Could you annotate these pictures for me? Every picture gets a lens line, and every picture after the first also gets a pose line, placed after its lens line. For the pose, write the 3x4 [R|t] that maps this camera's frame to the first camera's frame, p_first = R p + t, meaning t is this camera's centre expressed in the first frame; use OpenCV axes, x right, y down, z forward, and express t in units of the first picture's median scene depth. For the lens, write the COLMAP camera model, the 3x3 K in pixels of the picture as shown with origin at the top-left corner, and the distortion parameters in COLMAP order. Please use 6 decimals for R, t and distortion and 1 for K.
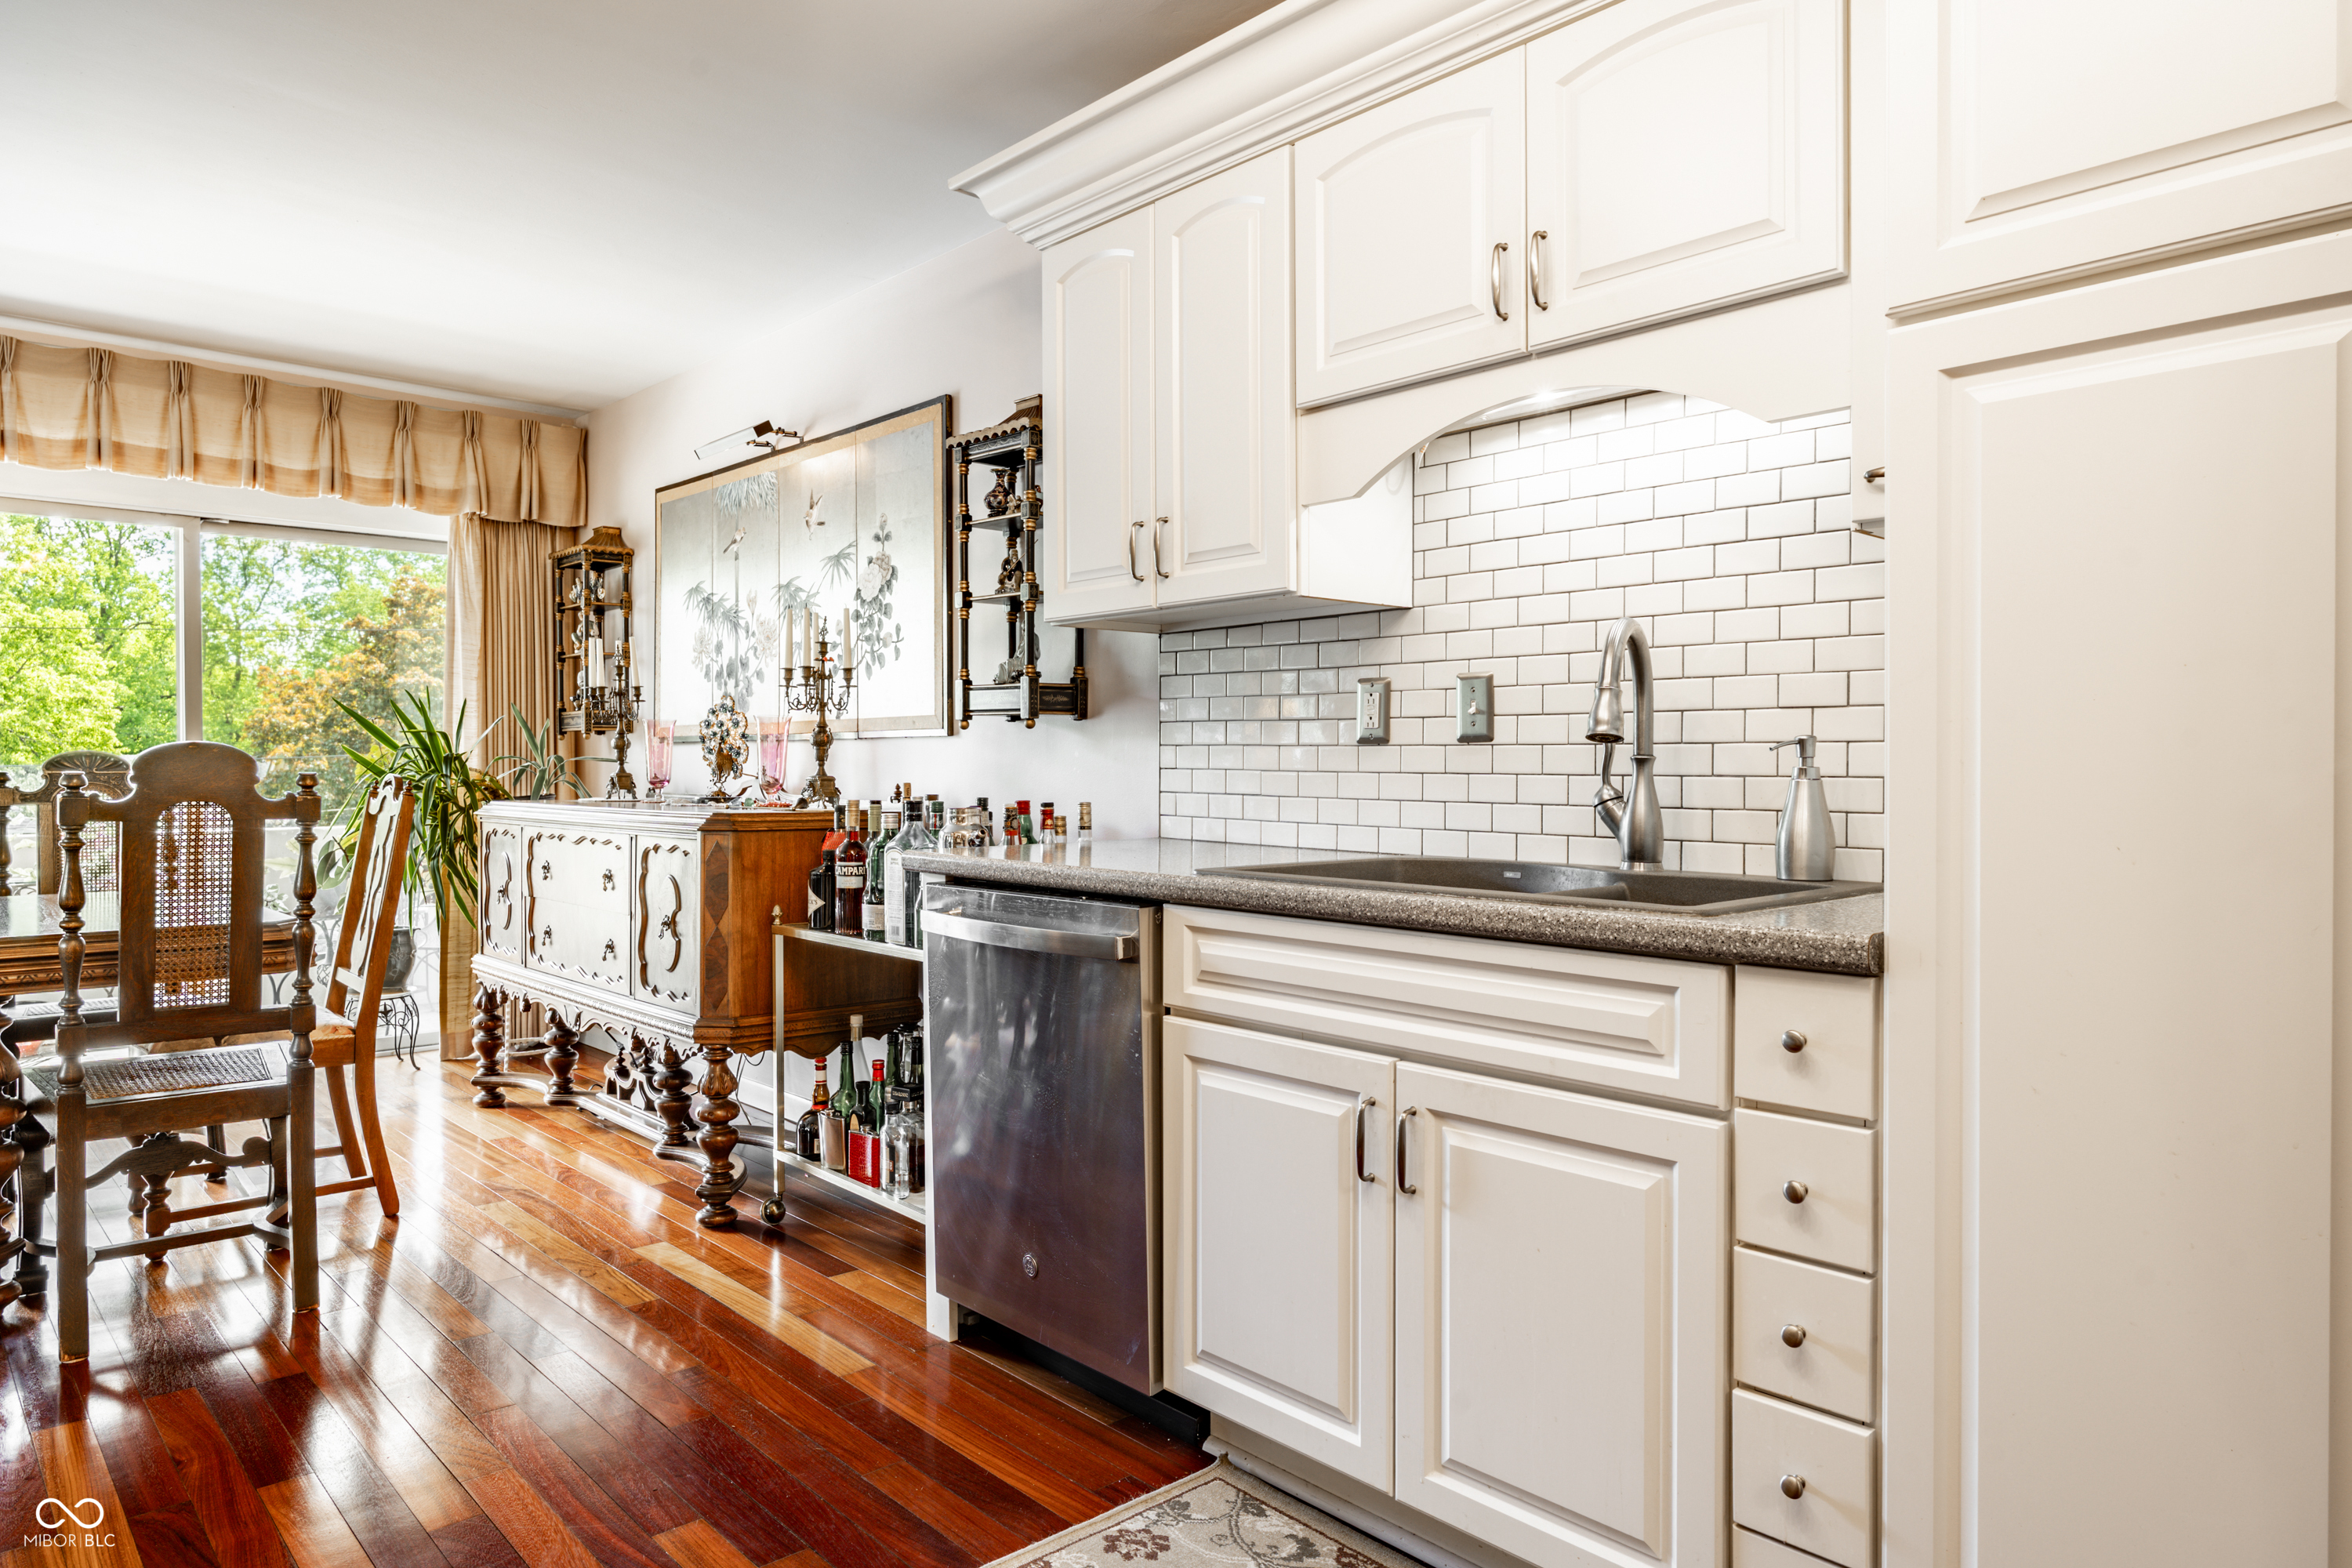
lens RADIAL K [[1452.5, 0, 1168.5], [0, 1452.5, 785.4], [0, 0, 1]] dist [0.000854, 0.000453]
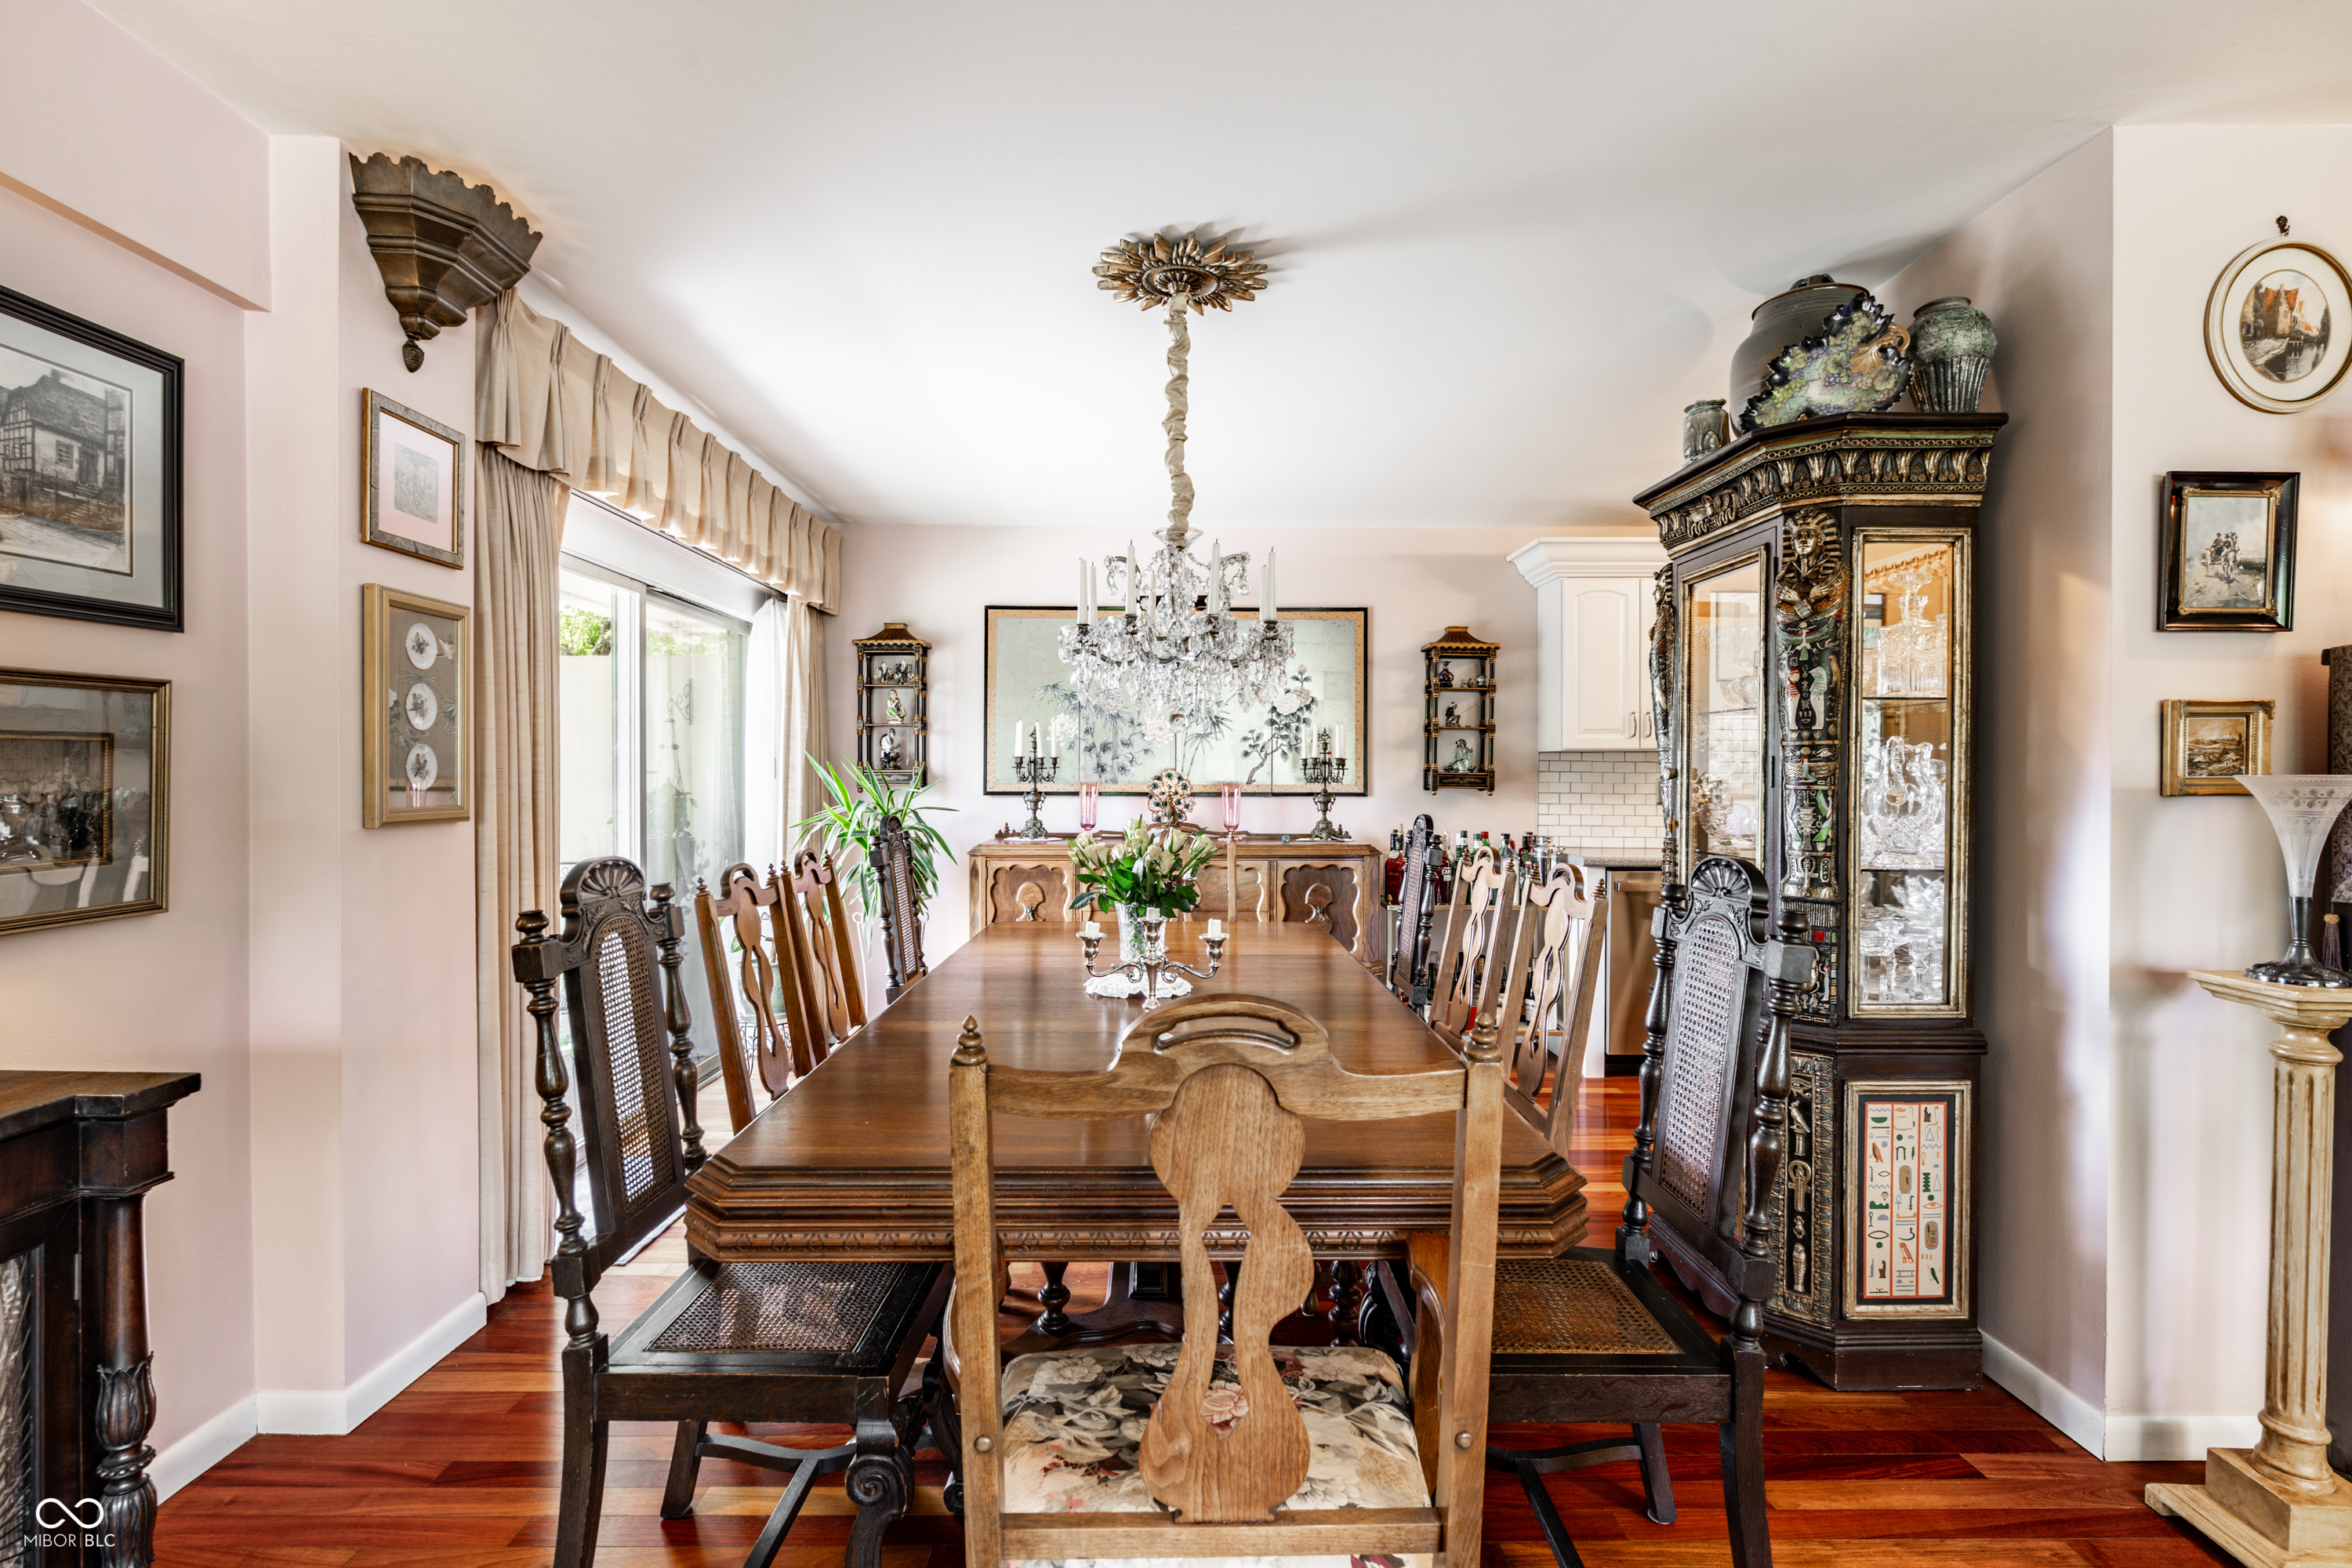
lens RADIAL K [[1119.0, 0, 1176.0], [0, 1119.0, 784.0], [0, 0, 1]] dist [-0.002014, -0.000137]
pose [[0.672821, -0.003671, 0.739796, -1.492566], [0.008455, 0.999961, -0.002727, -0.052840], [-0.739757, 0.008089, 0.672826, 0.266216]]
